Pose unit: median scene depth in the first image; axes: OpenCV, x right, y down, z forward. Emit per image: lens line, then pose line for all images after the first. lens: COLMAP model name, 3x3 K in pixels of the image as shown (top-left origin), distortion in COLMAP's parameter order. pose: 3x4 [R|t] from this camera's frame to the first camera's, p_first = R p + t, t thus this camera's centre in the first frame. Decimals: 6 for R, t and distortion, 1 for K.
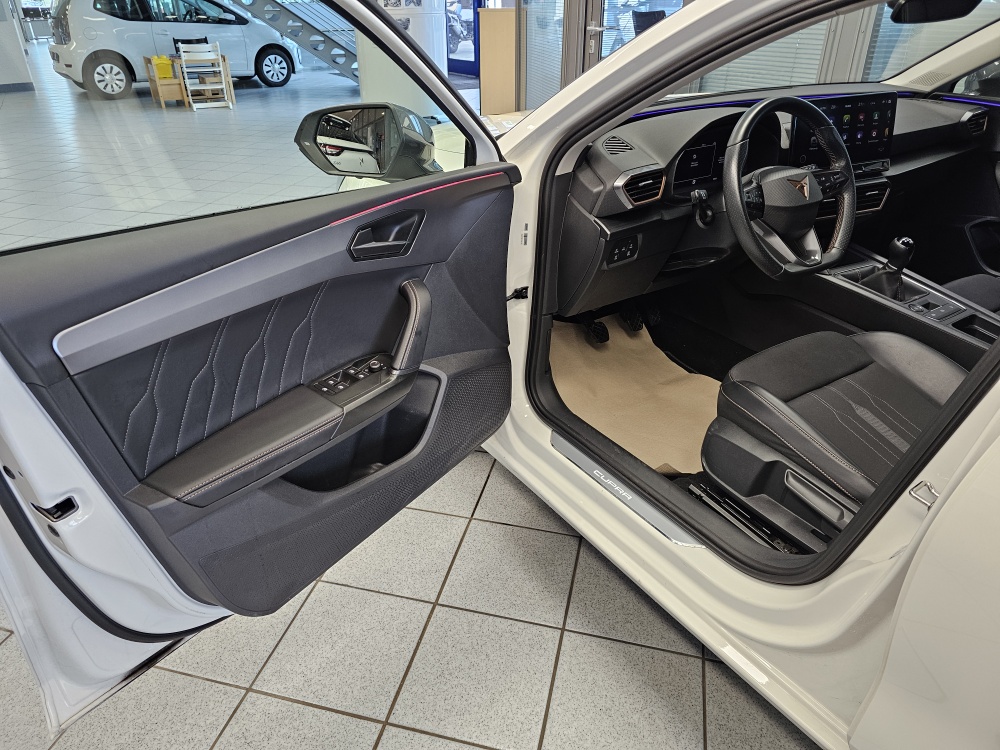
lens RADIAL K [[667.3, 0, 496.9], [0, 667.3, 356.1], [0, 0, 1]] dist [0.056760, -0.058748]
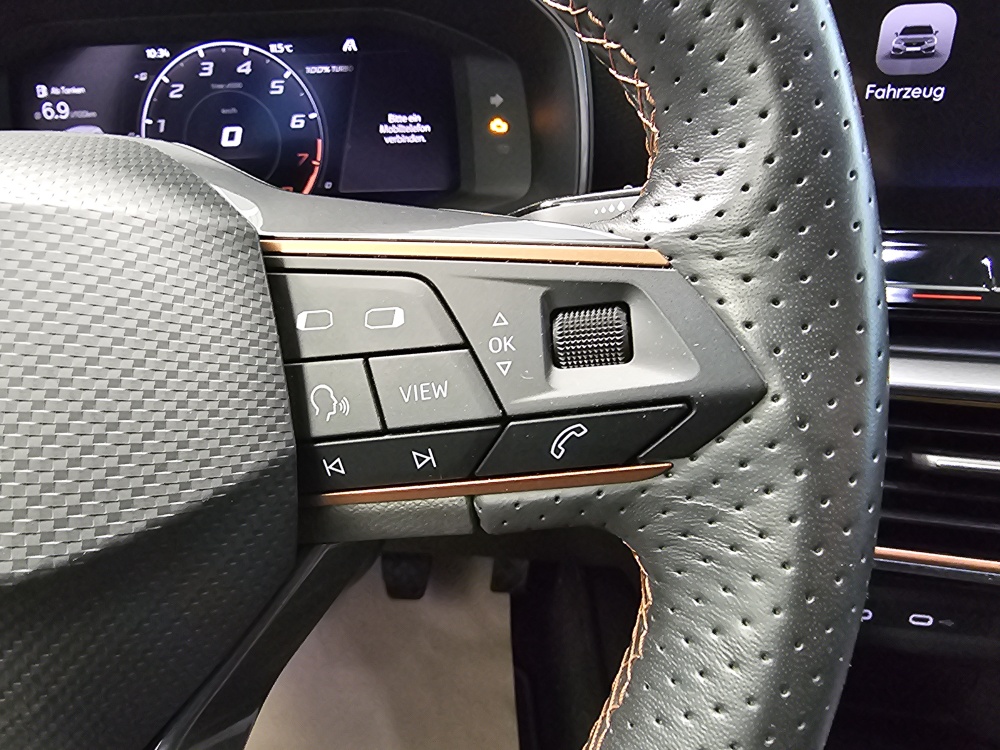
lens RADIAL K [[686.3, 0, 401.1], [0, 686.3, 346.2], [0, 0, 1]] dist [-0.001063, 0.000819]
pose [[0.805108, 0.234062, -0.544993, 0.487589], [-0.251414, 0.966886, 0.043846, -0.240496], [0.537208, 0.101718, 0.837294, 0.846550]]
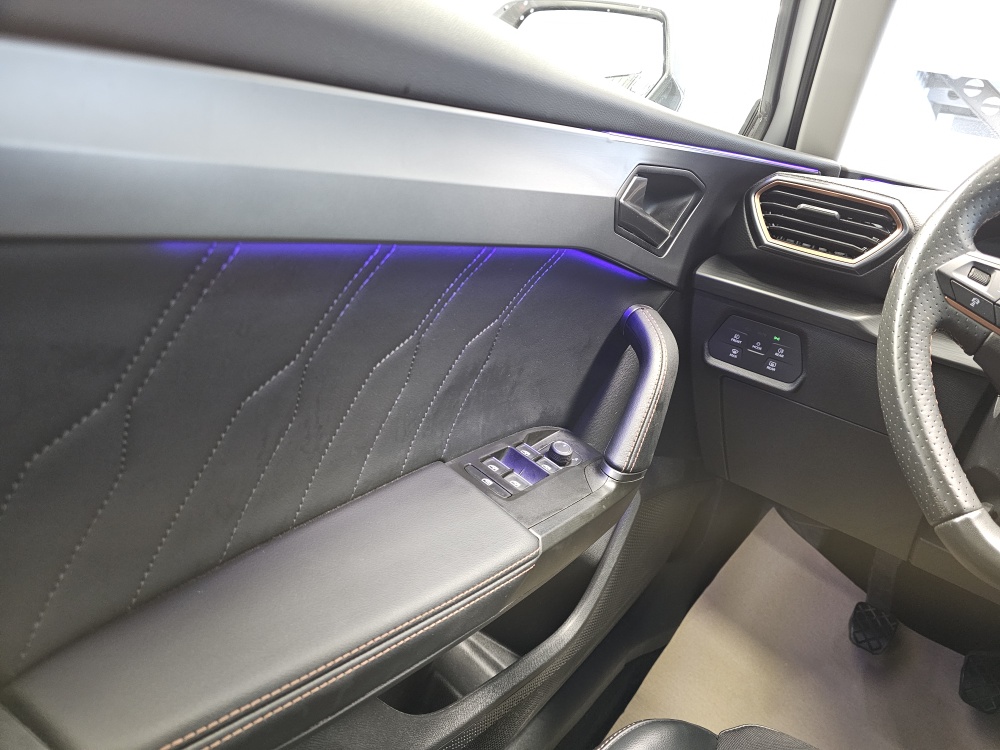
lens RADIAL K [[679.0, 0, 507.4], [0, 679.0, 366.6], [0, 0, 1]] dist [0.062355, -0.074539]
pose [[0.368217, 0.382161, -0.847567, 0.497687], [-0.632700, 0.770972, 0.072755, -0.064245], [0.681254, 0.509466, 0.525678, 0.566524]]
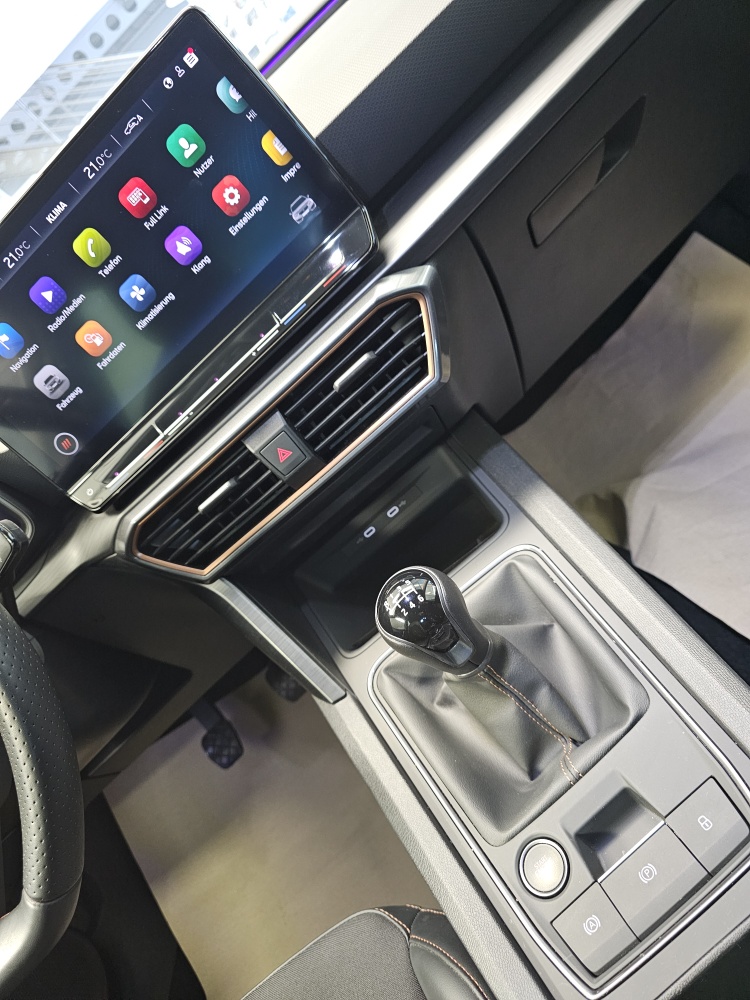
lens RADIAL K [[679.0, 0, 361.4], [0, 679.0, 488.5], [0, 0, 1]] dist [0.062355, -0.074539]
pose [[0.749811, -0.393848, -0.531664, 0.744272], [0.492188, 0.869030, 0.050374, -0.225621], [0.442192, -0.299449, 0.845456, 0.797121]]
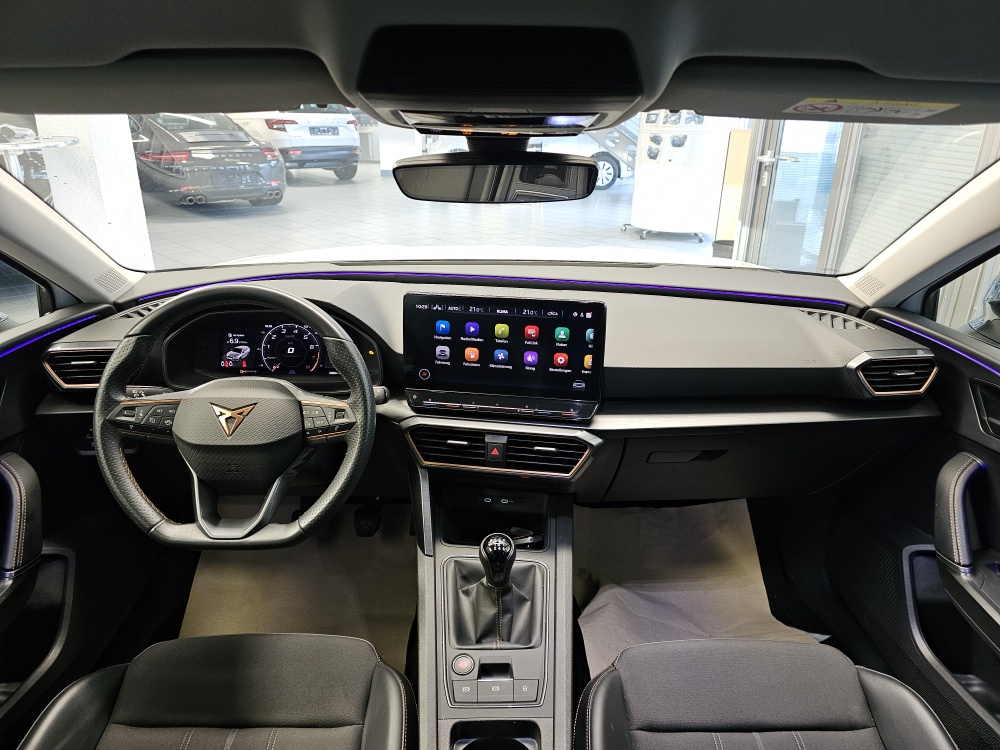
lens RADIAL K [[656.4, 0, 512.5], [0, 656.4, 369.7], [0, 0, 1]] dist [0.076364, -0.081428]
pose [[0.857034, 0.214341, -0.468563, 0.861610], [-0.266425, 0.962713, -0.046923, -0.295993], [0.441034, 0.165051, 0.882183, 0.463064]]
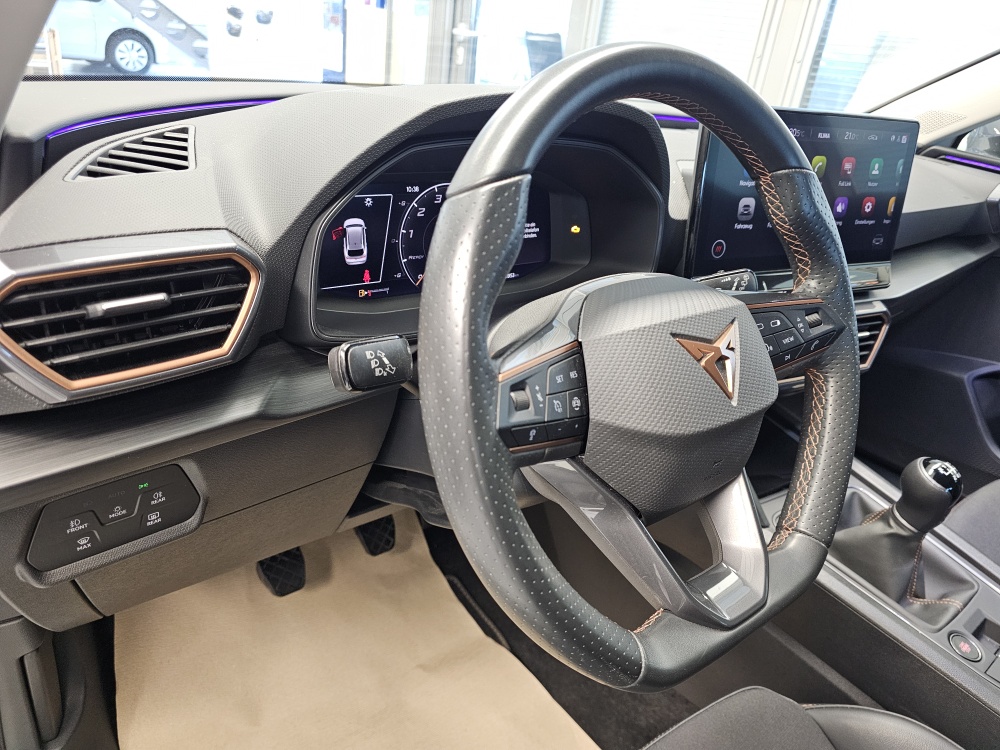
lens RADIAL K [[679.0, 0, 507.4], [0, 679.0, 366.6], [0, 0, 1]] dist [0.062355, -0.074539]
pose [[0.985885, 0.069117, 0.152494, 0.274558], [-0.063021, 0.997022, -0.044458, -0.198606], [-0.155113, 0.034220, 0.987304, 0.625358]]
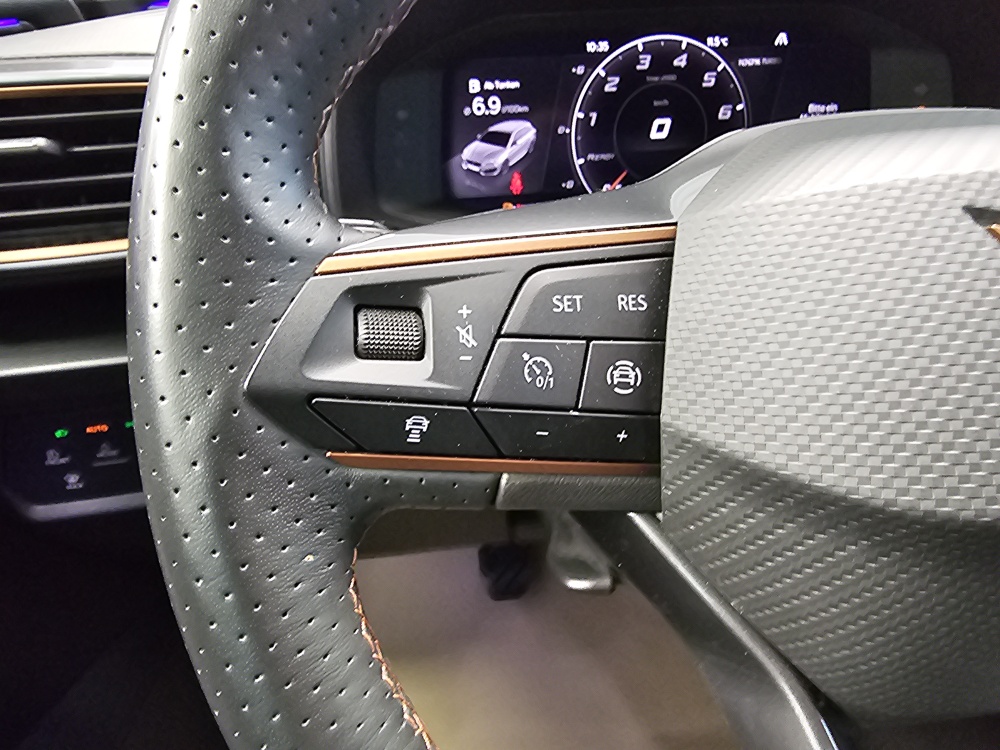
lens RADIAL K [[688.6, 0, 494.9], [0, 688.6, 363.9], [0, 0, 1]] dist [0.001127, -0.002271]
pose [[0.895443, 0.180035, -0.407149, 0.356871], [-0.186536, 0.982154, 0.024045, -0.198475], [0.404211, 0.054417, 0.913045, 0.764272]]
